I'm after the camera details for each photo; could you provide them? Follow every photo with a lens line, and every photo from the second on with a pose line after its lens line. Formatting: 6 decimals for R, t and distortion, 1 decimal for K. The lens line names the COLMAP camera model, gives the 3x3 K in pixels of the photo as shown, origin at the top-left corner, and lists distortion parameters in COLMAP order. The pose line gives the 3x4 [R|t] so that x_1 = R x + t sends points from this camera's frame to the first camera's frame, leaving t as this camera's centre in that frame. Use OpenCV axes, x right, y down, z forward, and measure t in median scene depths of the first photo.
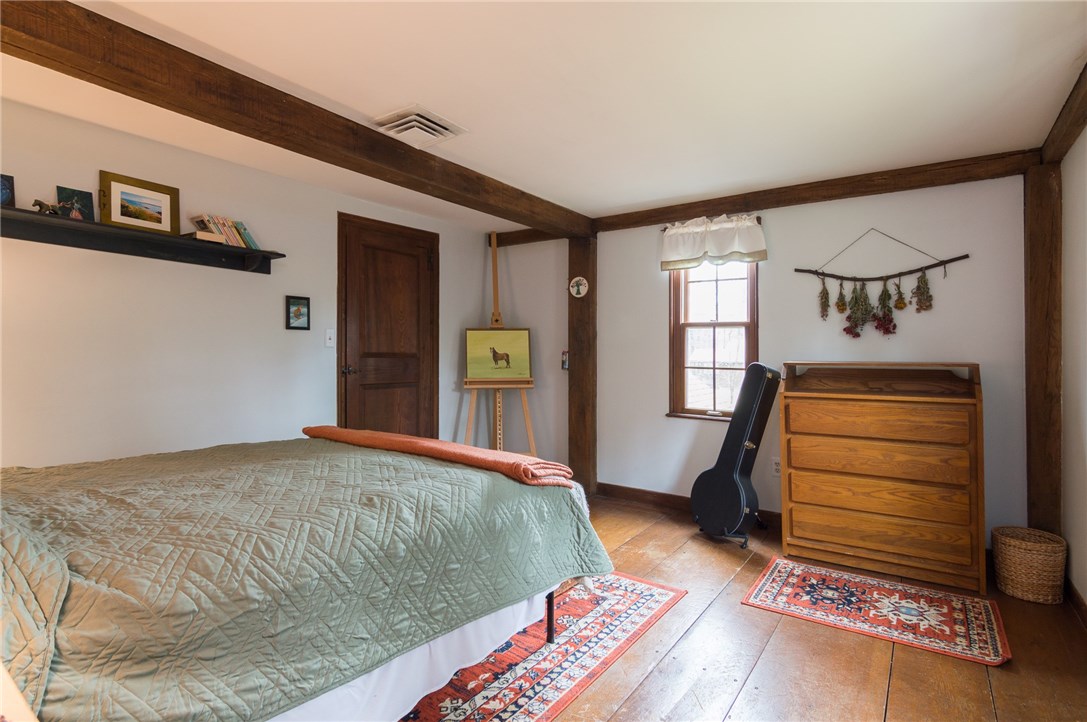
lens RADIAL K [[531.4, 0, 541.6], [0, 531.4, 358.5], [0, 0, 1]] dist [-0.004987, -0.000073]
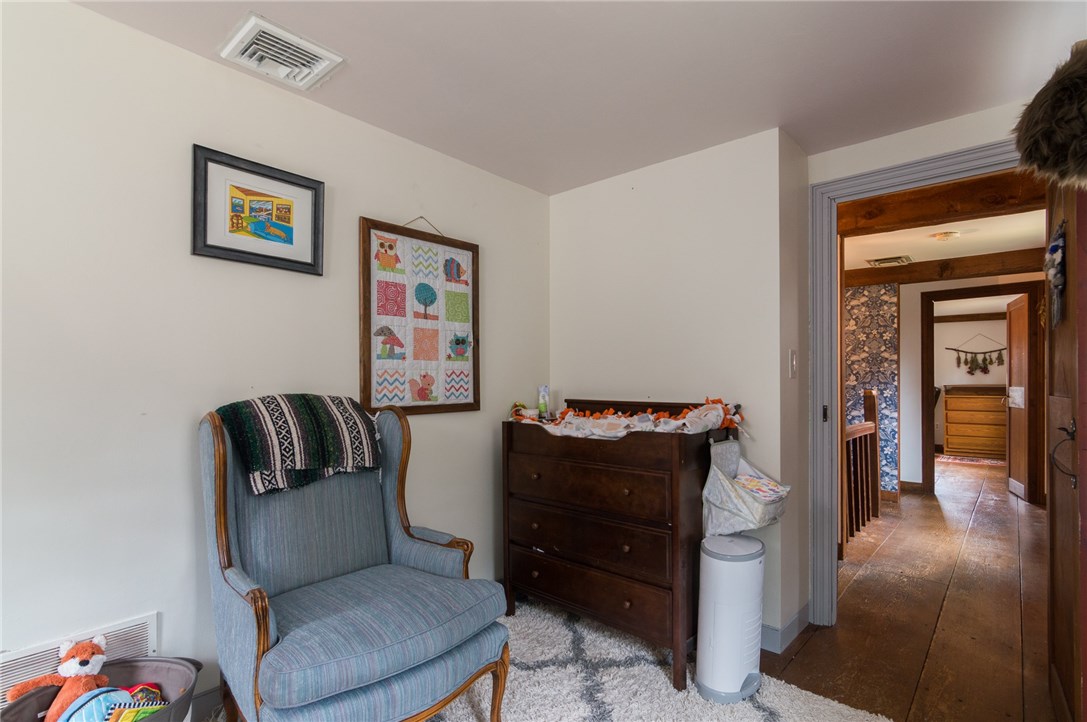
lens RADIAL K [[531.4, 0, 522.5], [0, 531.4, 382.9], [0, 0, 1]] dist [-0.004987, -0.000073]
pose [[0.992136, -0.008726, -0.124858, -1.313006], [0.010902, 0.999800, 0.016755, -0.069689], [0.124687, -0.017984, 0.992033, -1.912851]]
